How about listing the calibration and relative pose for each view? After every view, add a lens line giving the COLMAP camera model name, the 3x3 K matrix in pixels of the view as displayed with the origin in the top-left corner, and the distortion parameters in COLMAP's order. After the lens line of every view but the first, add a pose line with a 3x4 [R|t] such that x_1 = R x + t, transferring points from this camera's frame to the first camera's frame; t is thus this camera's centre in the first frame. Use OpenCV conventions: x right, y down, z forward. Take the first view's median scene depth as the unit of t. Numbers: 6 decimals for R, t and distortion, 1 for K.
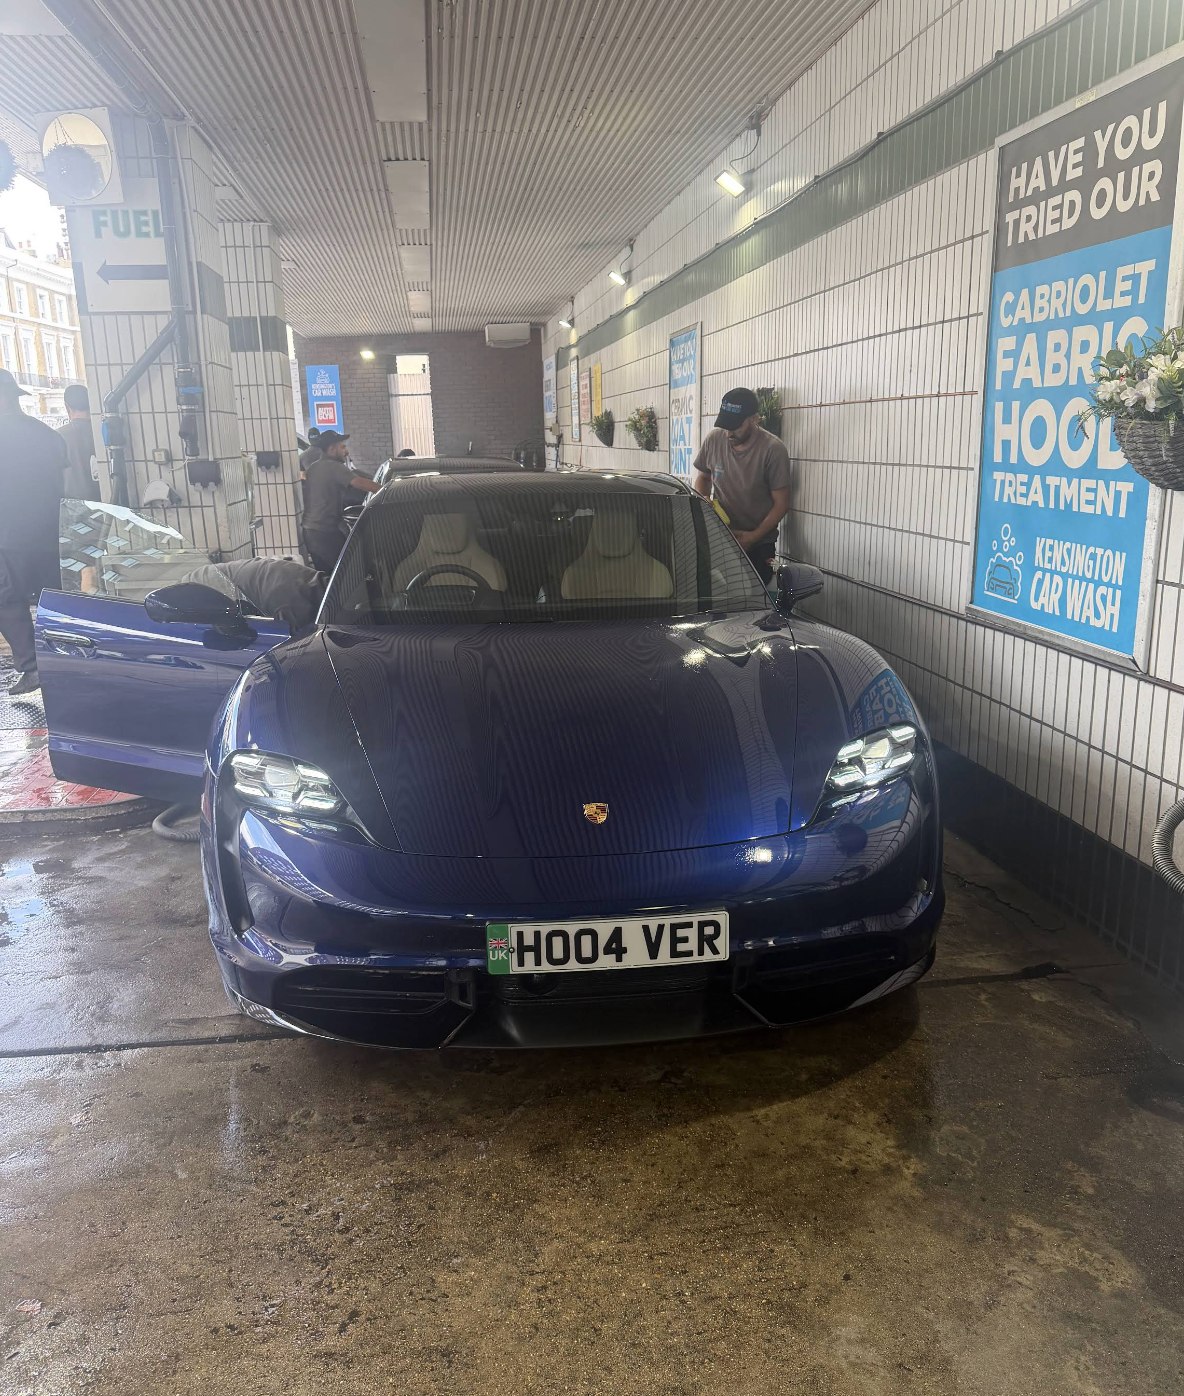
lens RADIAL K [[1133.5, 0, 594.6], [0, 1133.5, 717.3], [0, 0, 1]] dist [-0.000021, -0.014097]
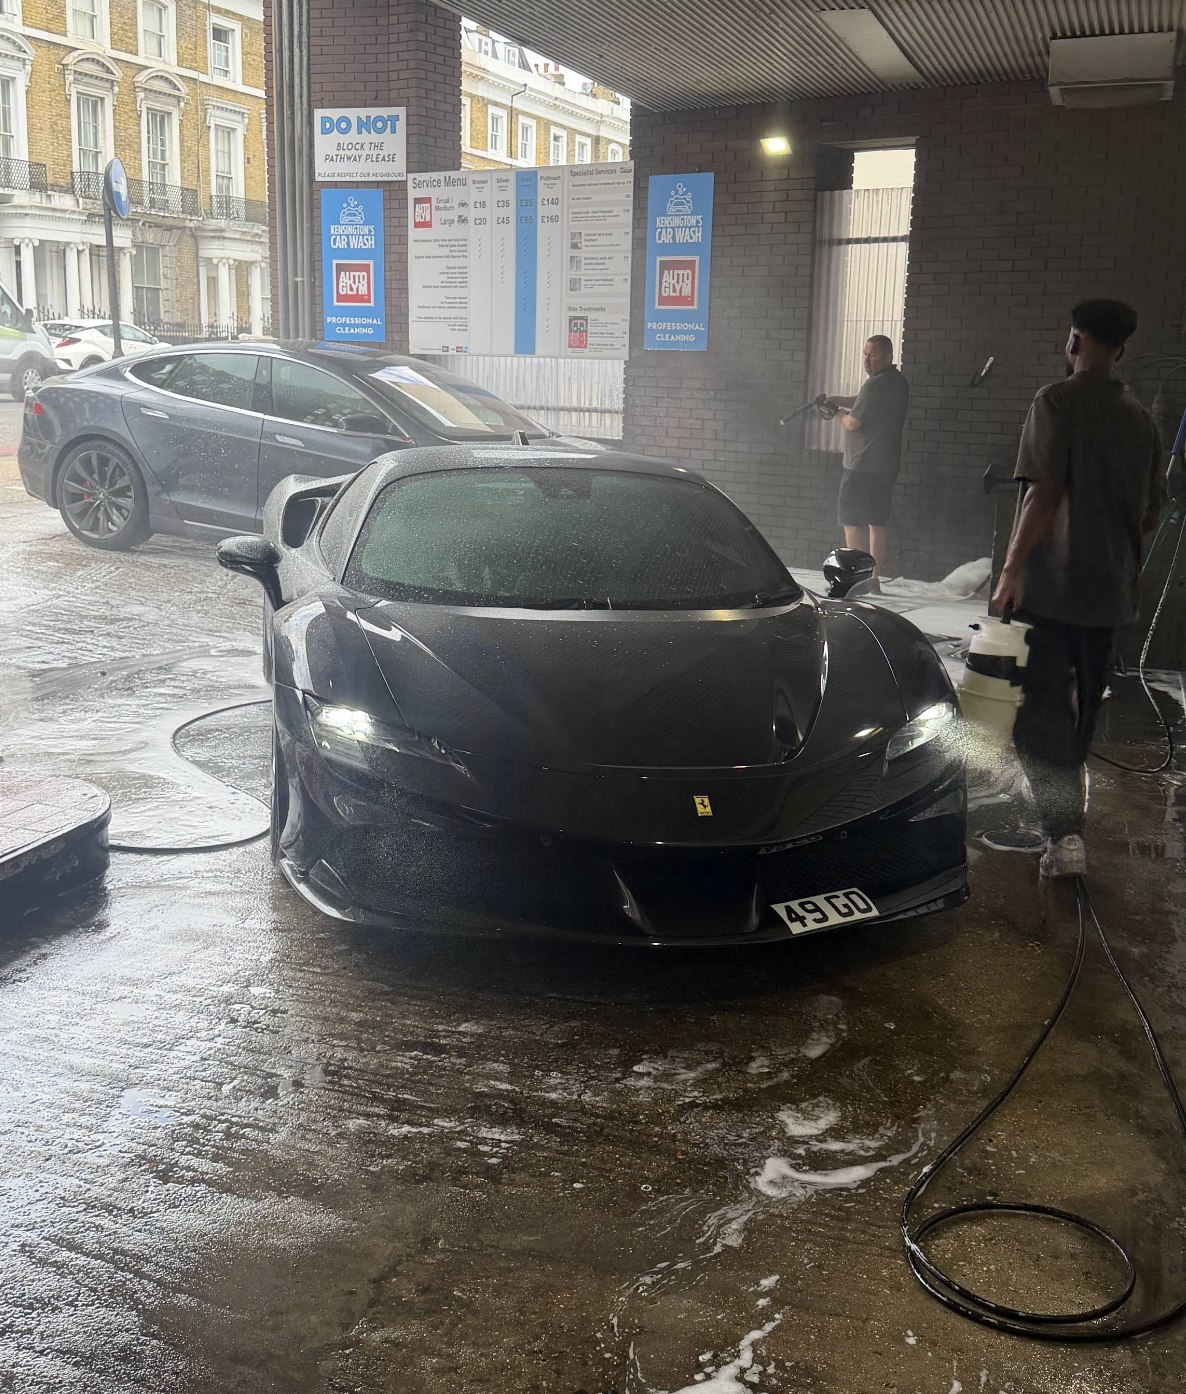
lens RADIAL K [[1565.1, 0, 565.4], [0, 1565.1, 659.5], [0, 0, 1]] dist [0.228069, -0.445651]
pose [[0.892206, 0.130334, -0.432414, 0.046641], [-0.151809, 0.988291, -0.015350, -0.341779], [0.425350, 0.079340, 0.901544, 1.400977]]
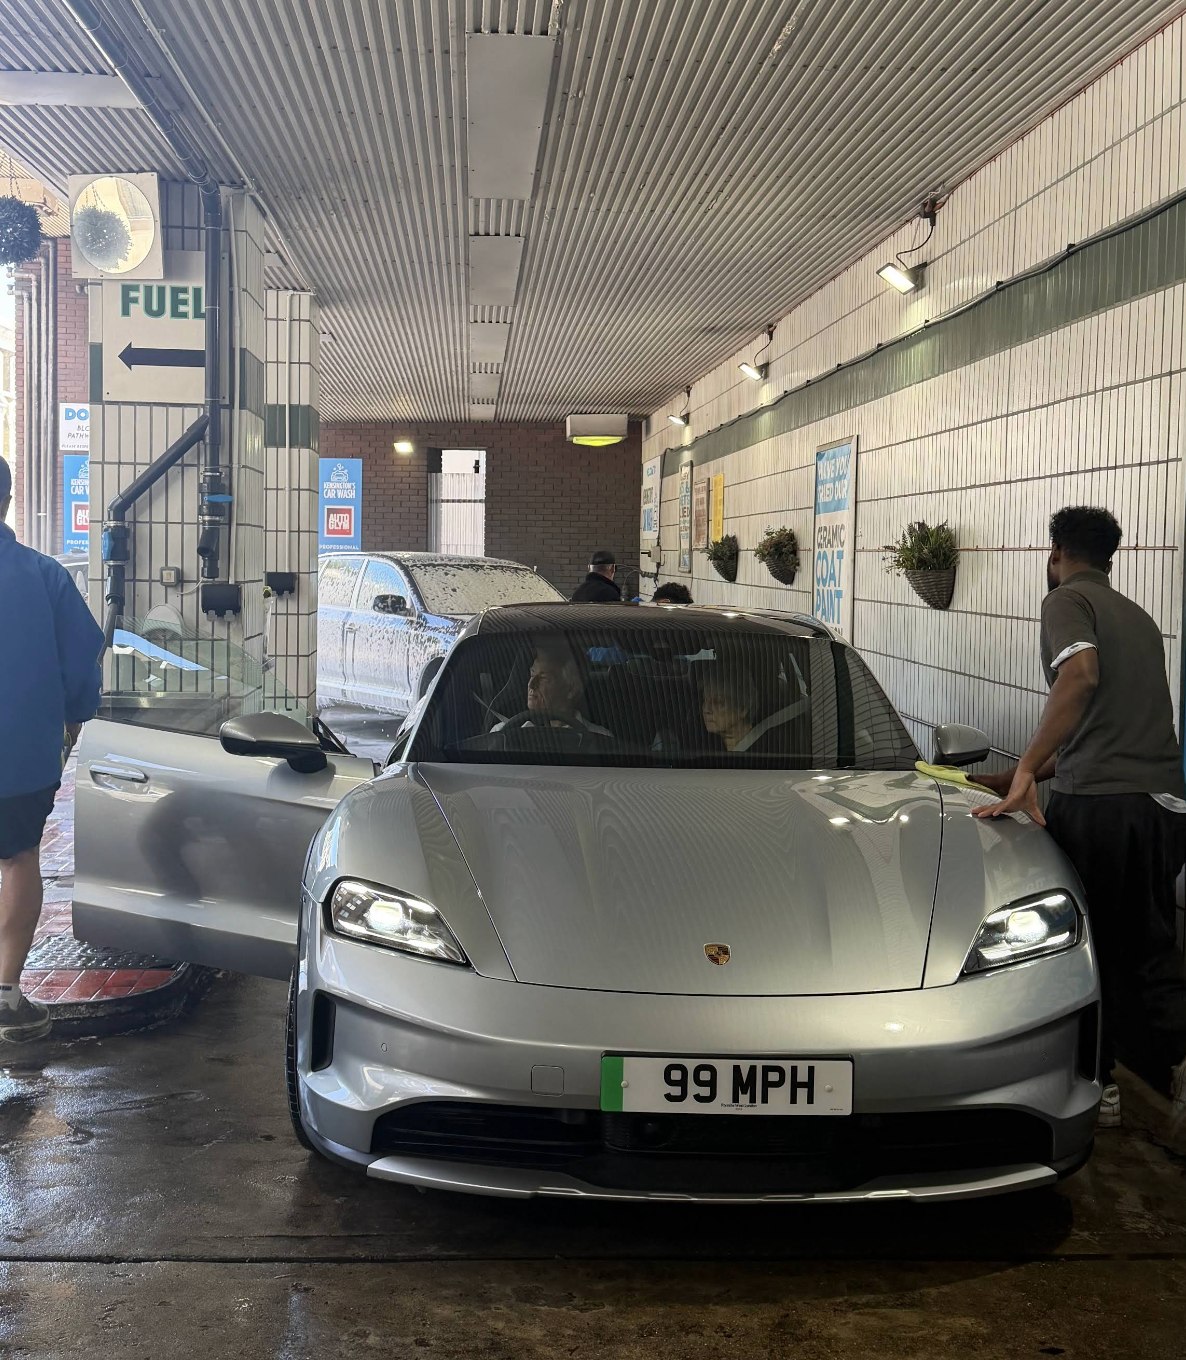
lens RADIAL K [[1710.7, 0, 587.1], [0, 1710.7, 616.4], [0, 0, 1]] dist [0.099988, 0.011874]
pose [[0.996744, 0.043165, -0.068102, -0.006381], [-0.056463, 0.976629, -0.207383, 0.032952], [0.057558, 0.210553, 0.975887, -0.163766]]
